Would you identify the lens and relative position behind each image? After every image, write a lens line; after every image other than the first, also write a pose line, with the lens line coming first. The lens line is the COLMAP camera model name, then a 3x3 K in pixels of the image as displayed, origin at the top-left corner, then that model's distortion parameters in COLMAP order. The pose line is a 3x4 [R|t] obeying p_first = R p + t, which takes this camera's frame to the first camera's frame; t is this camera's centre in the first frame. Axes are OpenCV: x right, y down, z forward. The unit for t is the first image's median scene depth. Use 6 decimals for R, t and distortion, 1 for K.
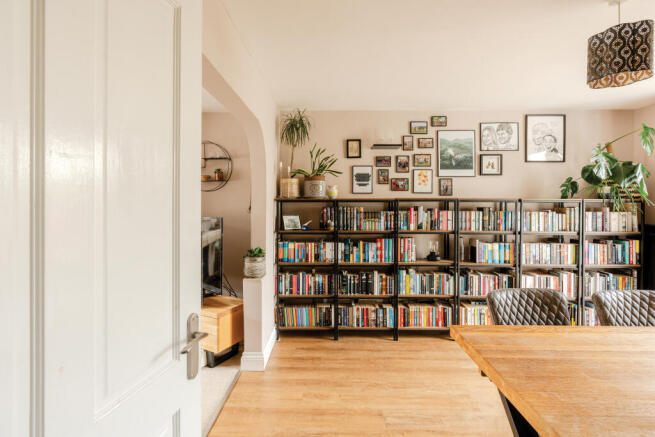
lens RADIAL K [[298.7, 0, 326.3], [0, 298.7, 214.5], [0, 0, 1]] dist [-0.006865, 0.000808]
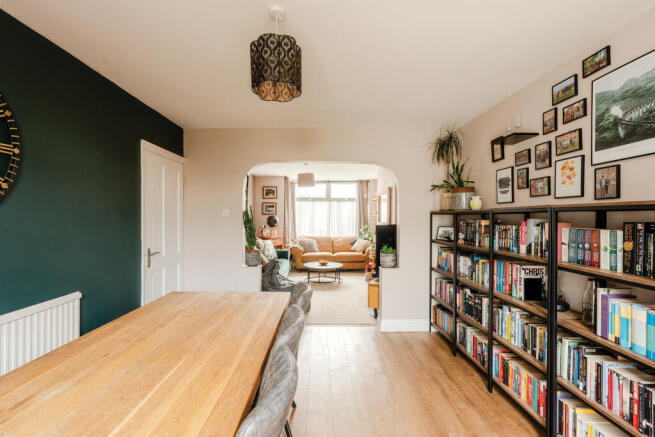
lens RADIAL K [[298.7, 0, 326.5], [0, 298.7, 217.9], [0, 0, 1]] dist [-0.006865, 0.000808]
pose [[0.026764, 0.003114, -0.999637, 0.908319], [0.005560, 0.999979, 0.003264, -0.035003], [0.999626, -0.005646, 0.026746, 0.498212]]
